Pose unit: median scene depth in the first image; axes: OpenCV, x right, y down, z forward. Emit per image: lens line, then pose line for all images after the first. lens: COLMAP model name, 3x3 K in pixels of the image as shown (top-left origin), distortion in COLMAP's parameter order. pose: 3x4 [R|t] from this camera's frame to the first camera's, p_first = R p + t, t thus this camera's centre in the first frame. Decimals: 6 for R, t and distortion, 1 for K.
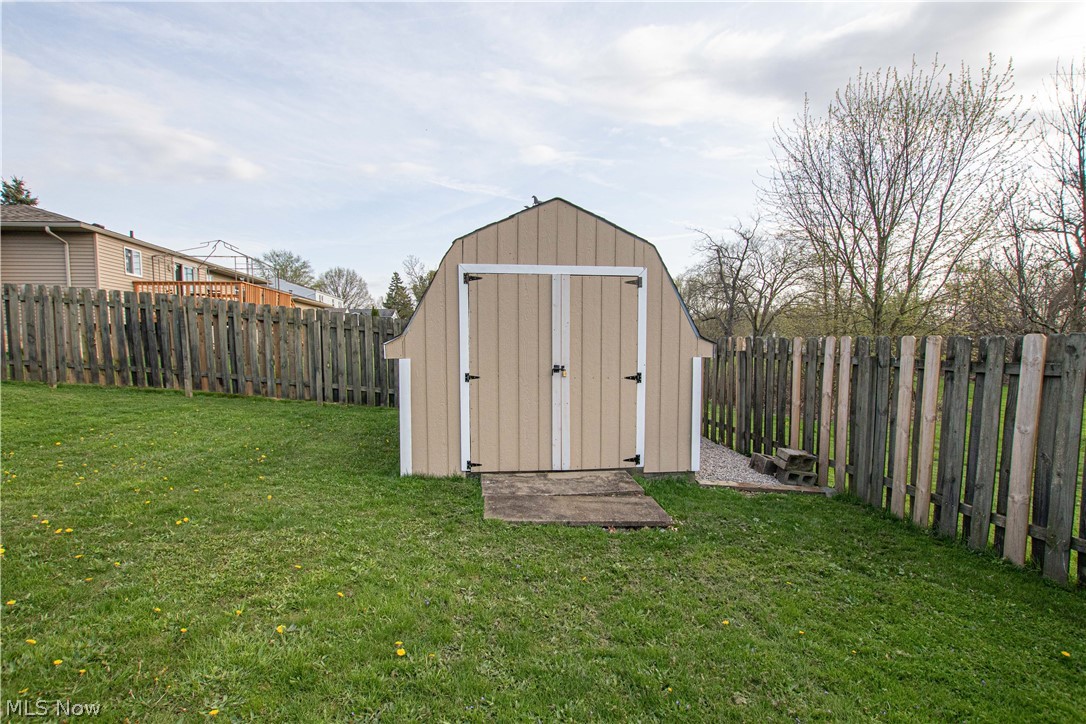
lens RADIAL K [[500.2, 0, 542.4], [0, 500.2, 376.1], [0, 0, 1]] dist [-0.026845, 0.001402]
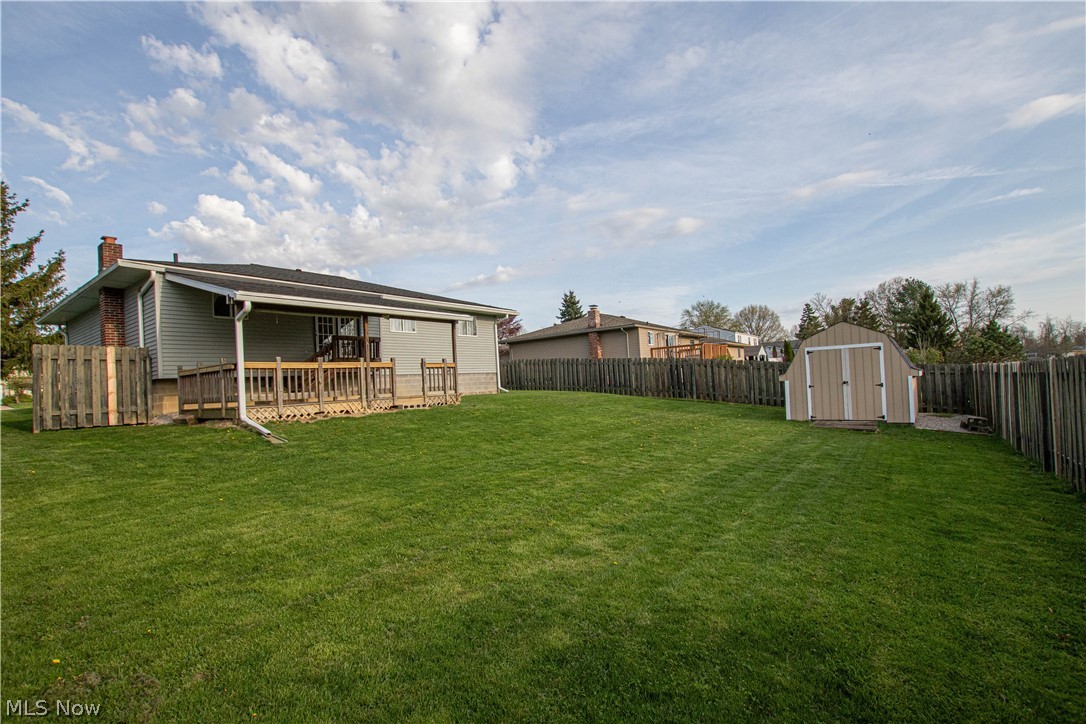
lens RADIAL K [[502.0, 0, 541.2], [0, 502.0, 378.8], [0, 0, 1]] dist [-0.042405, 0.006320]
pose [[0.703909, -0.040636, -0.709127, 0.420975], [0.000393, 0.998384, -0.056822, 0.063894], [0.710290, 0.039719, 0.702788, -1.124997]]
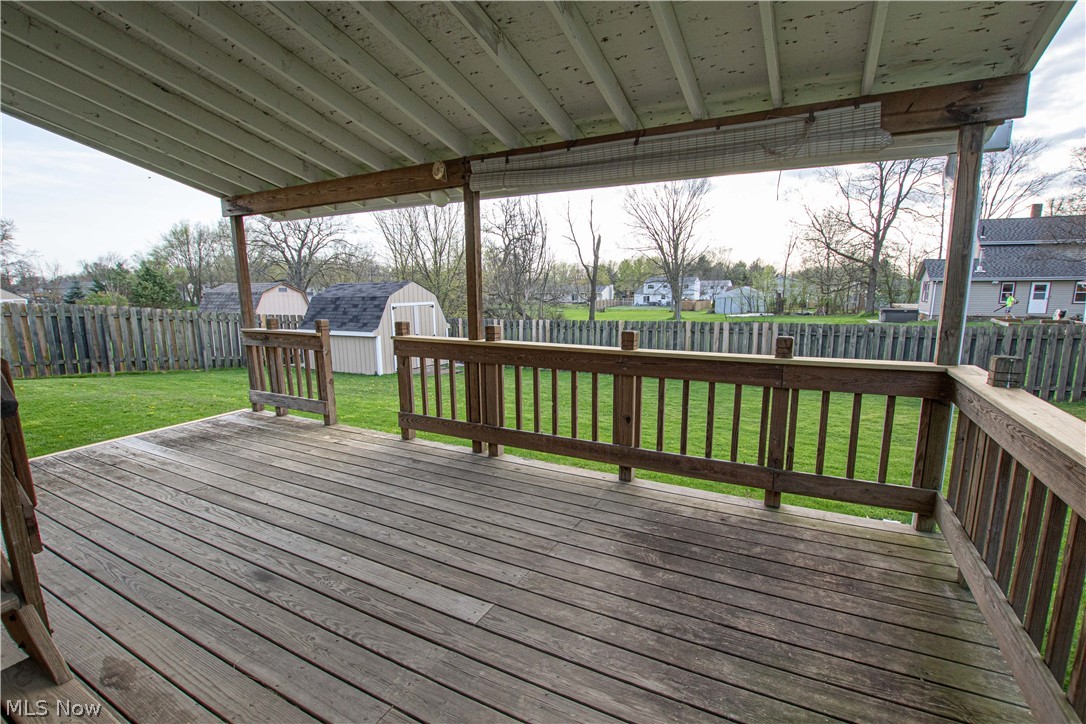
lens RADIAL K [[500.2, 0, 542.4], [0, 500.2, 376.1], [0, 0, 1]] dist [-0.026845, 0.001402]
pose [[0.605559, -0.145478, 0.782390, -1.075988], [0.063962, 0.988865, 0.134365, -0.071285], [-0.793226, -0.031322, 0.608121, -0.840275]]
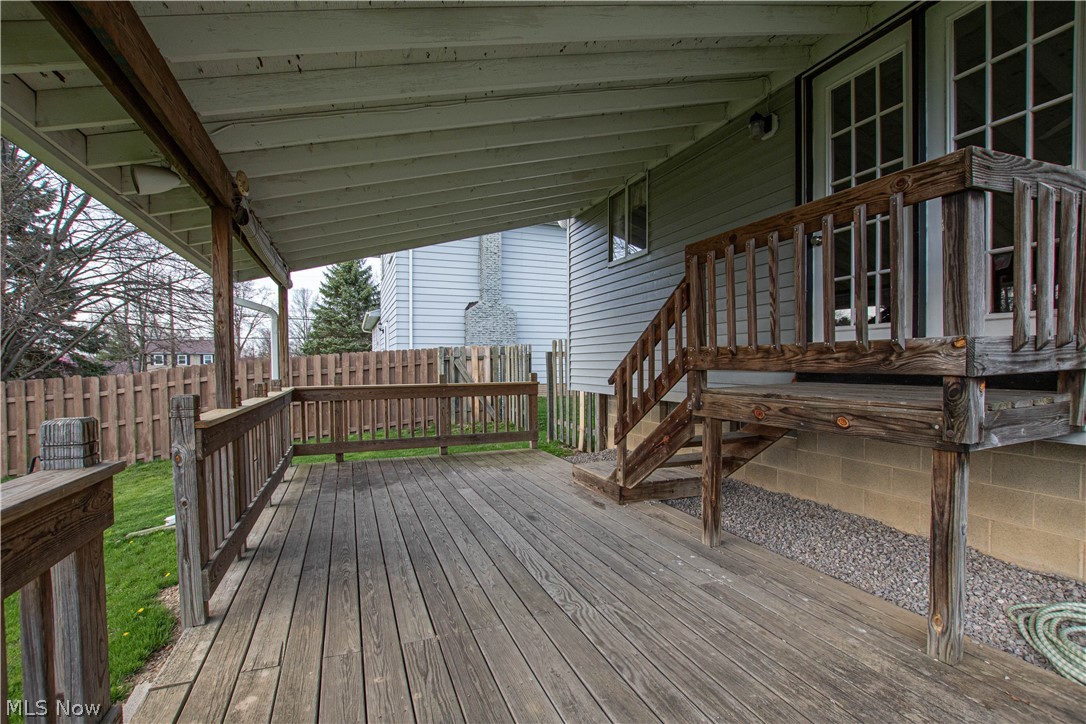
lens RADIAL K [[500.2, 0, 542.4], [0, 500.2, 376.1], [0, 0, 1]] dist [-0.026845, 0.001402]
pose [[-0.975861, 0.018746, -0.217586, -0.910087], [-0.002152, 0.995435, 0.095415, -0.098394], [0.218381, 0.093580, -0.971366, -0.219226]]
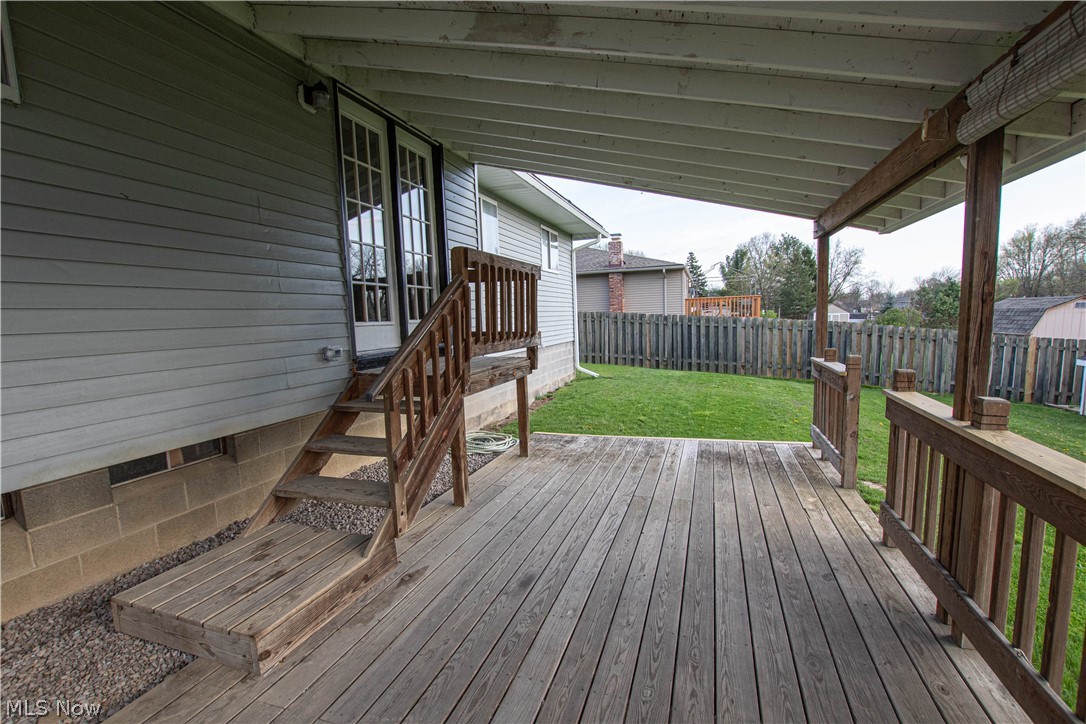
lens RADIAL K [[500.2, 0, 542.4], [0, 500.2, 376.1], [0, 0, 1]] dist [-0.026845, 0.001402]
pose [[0.888097, 0.029528, -0.458707, -0.854977], [-0.003497, 0.998340, 0.057496, -0.079758], [0.459643, -0.049458, 0.886726, -0.822247]]
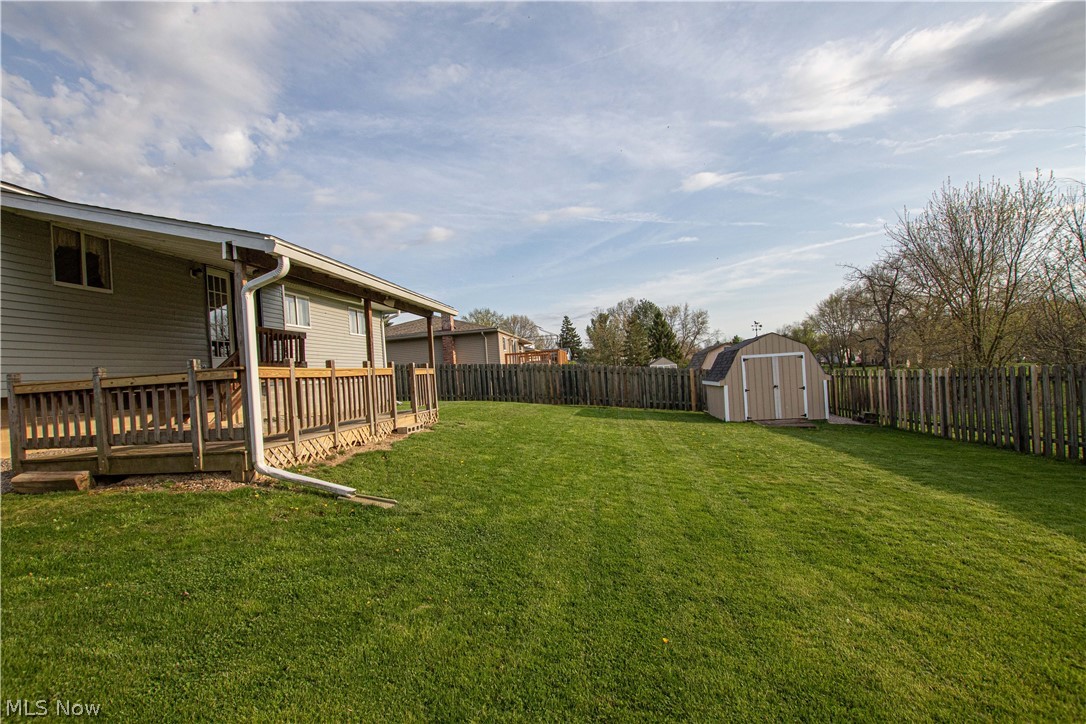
lens RADIAL K [[502.0, 0, 541.2], [0, 502.0, 378.8], [0, 0, 1]] dist [-0.042405, 0.006320]
pose [[0.957108, -0.056451, -0.284179, -0.261424], [0.041510, 0.997434, -0.058332, 0.031517], [0.286743, 0.044034, 0.956995, -1.290977]]
